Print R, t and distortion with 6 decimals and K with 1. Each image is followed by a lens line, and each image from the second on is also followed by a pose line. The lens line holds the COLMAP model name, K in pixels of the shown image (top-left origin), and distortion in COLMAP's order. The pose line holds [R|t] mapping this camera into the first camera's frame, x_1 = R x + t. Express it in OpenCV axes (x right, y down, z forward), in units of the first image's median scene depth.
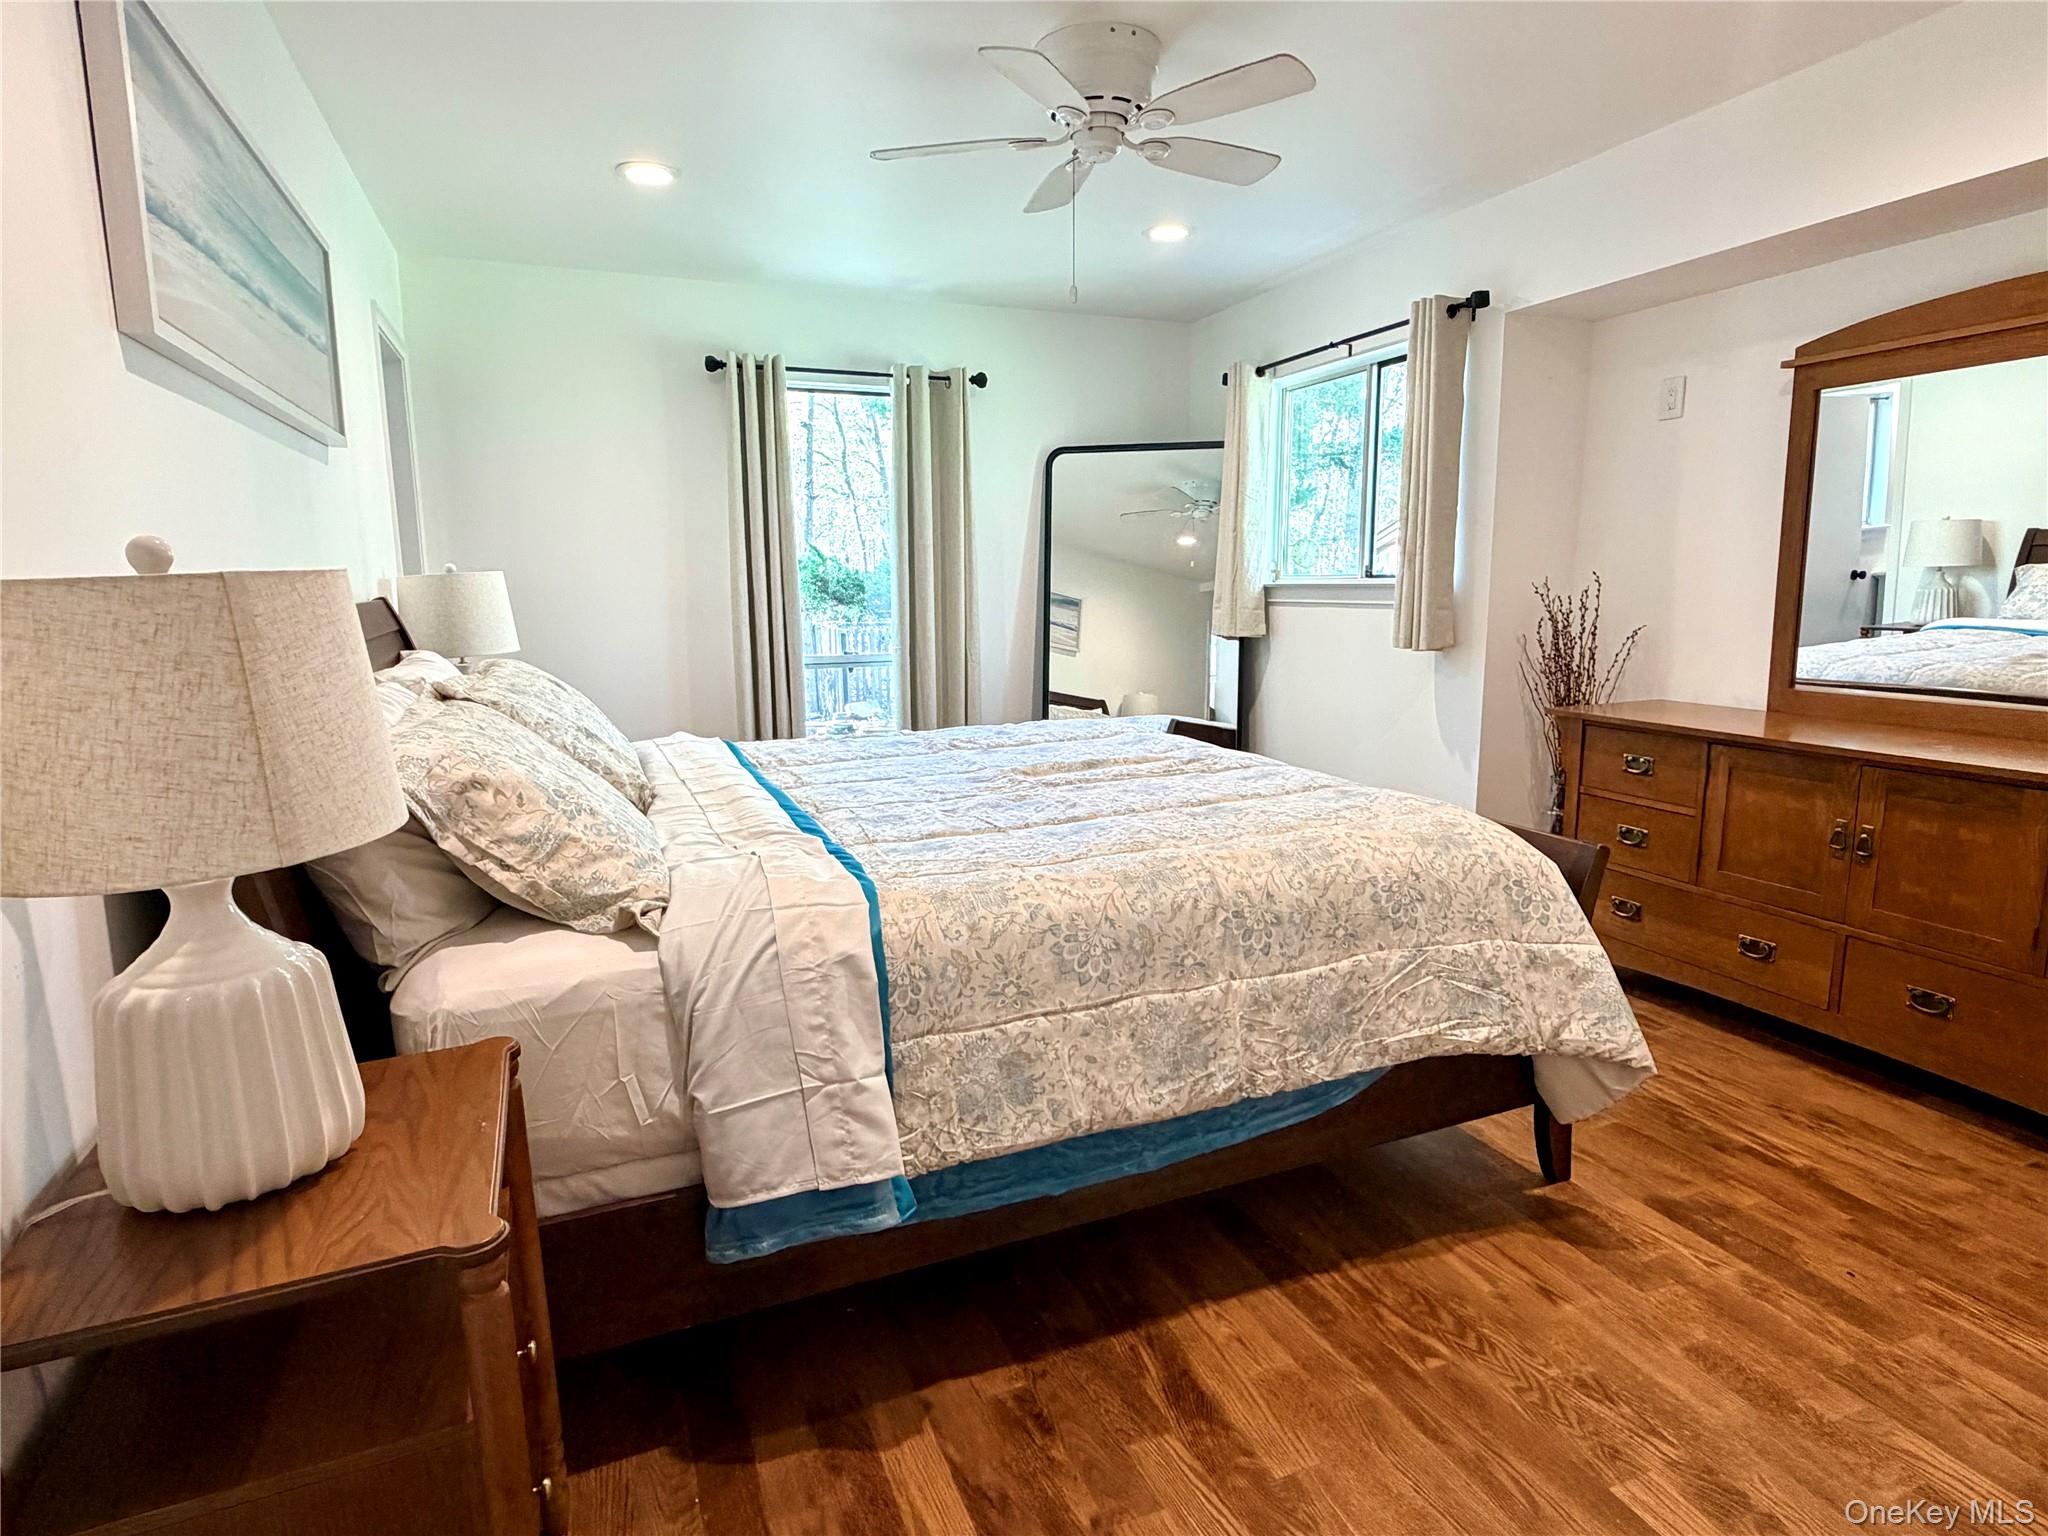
lens RADIAL K [[1129.6, 0, 1024.0], [0, 1129.6, 768.0], [0, 0, 1]] dist [-0.000371, -0.000269]
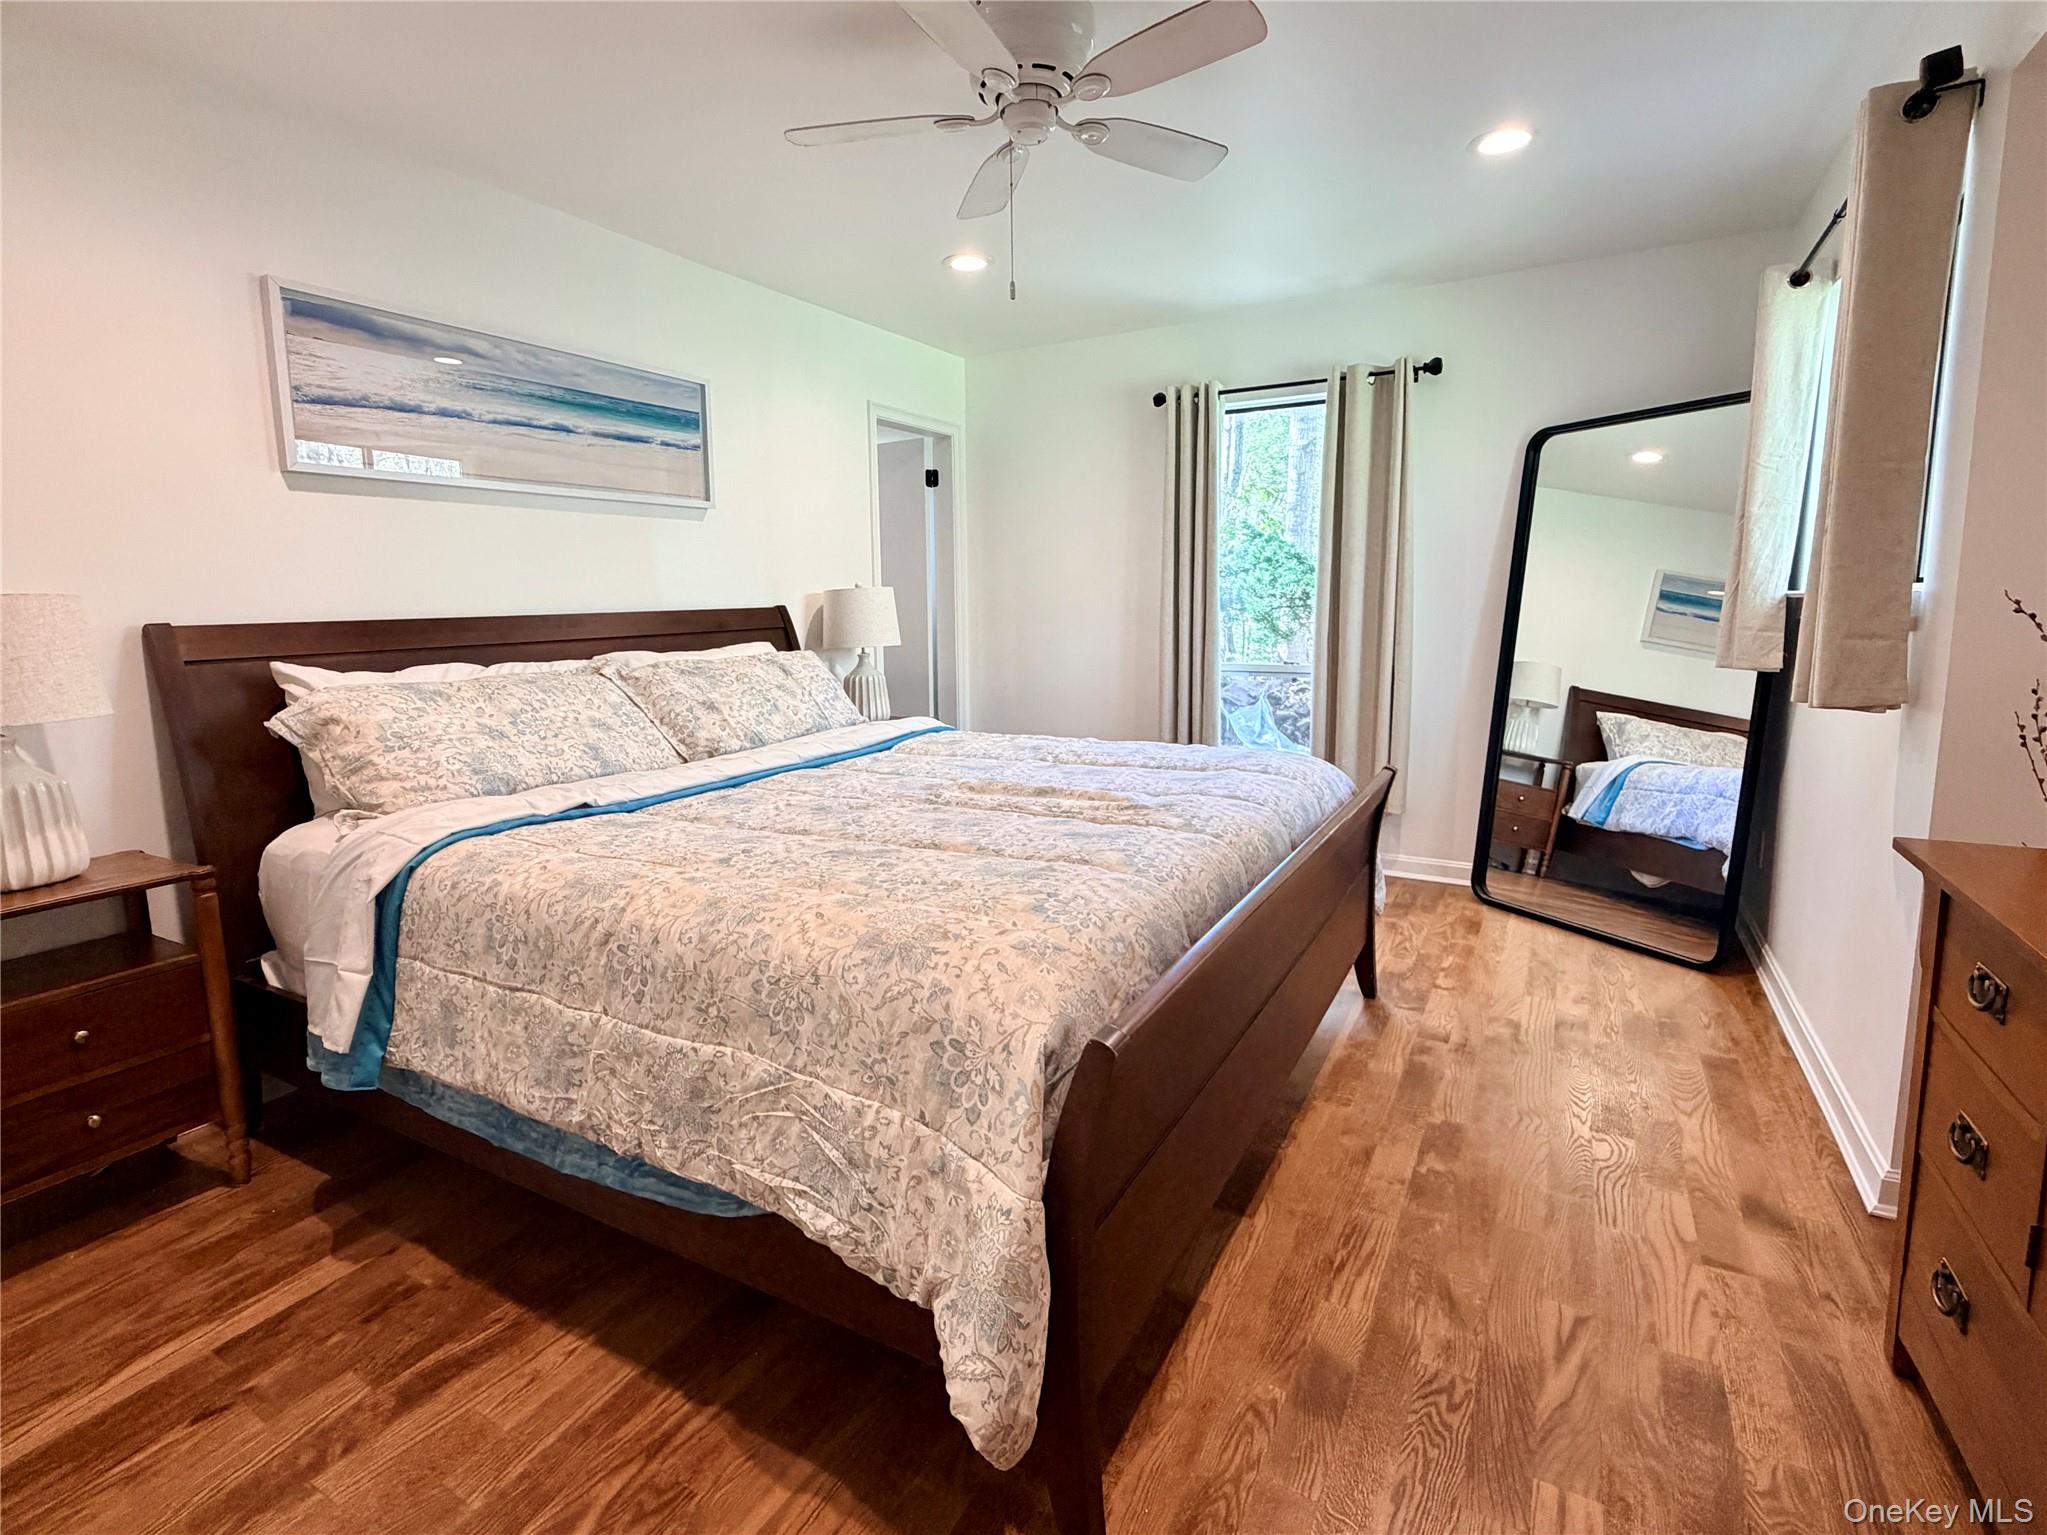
lens RADIAL K [[974.9, 0, 1024.7], [0, 974.9, 716.9], [0, 0, 1]] dist [-0.000310, 0.000104]
pose [[0.608056, 0.097045, -0.787941, 0.971733], [-0.123682, 0.991962, 0.026727, -0.120145], [0.784201, 0.081203, 0.615171, 0.715610]]
